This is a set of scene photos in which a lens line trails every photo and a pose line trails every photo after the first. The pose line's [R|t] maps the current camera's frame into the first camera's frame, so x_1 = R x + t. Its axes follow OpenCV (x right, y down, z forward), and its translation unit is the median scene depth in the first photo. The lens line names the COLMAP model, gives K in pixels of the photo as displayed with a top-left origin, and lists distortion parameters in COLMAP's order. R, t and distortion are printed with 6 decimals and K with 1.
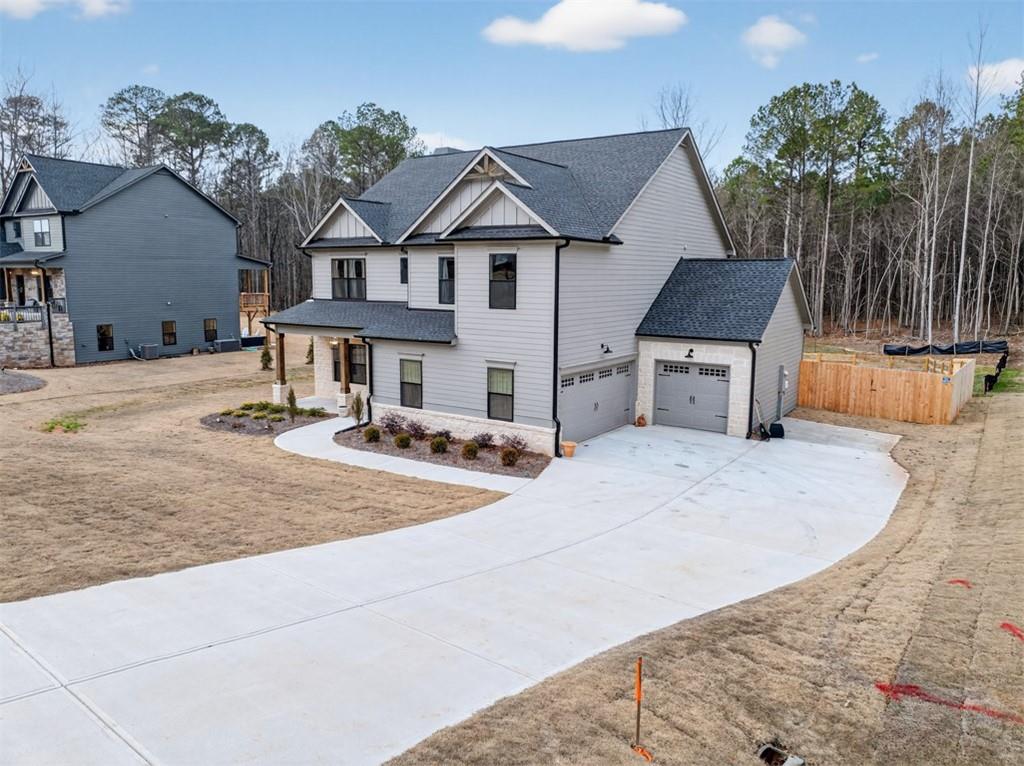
lens RADIAL K [[711.8, 0, 512.0], [0, 711.8, 383.0], [0, 0, 1]] dist [-0.046574, 0.002441]
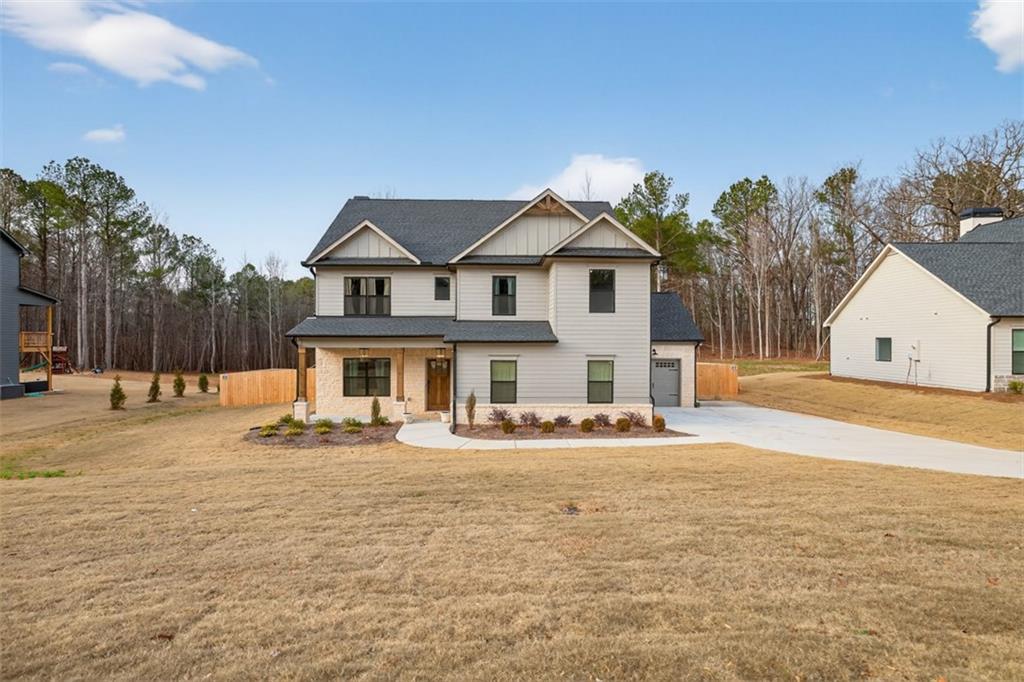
lens RADIAL K [[534.5, 0, 512.0], [0, 534.5, 341.0], [0, 0, 1]] dist [-0.001159, -0.000421]
pose [[0.818250, -0.005702, 0.574834, -0.611753], [0.089745, 0.988957, -0.117937, 0.037454], [-0.567814, 0.148091, 0.809726, 0.297882]]
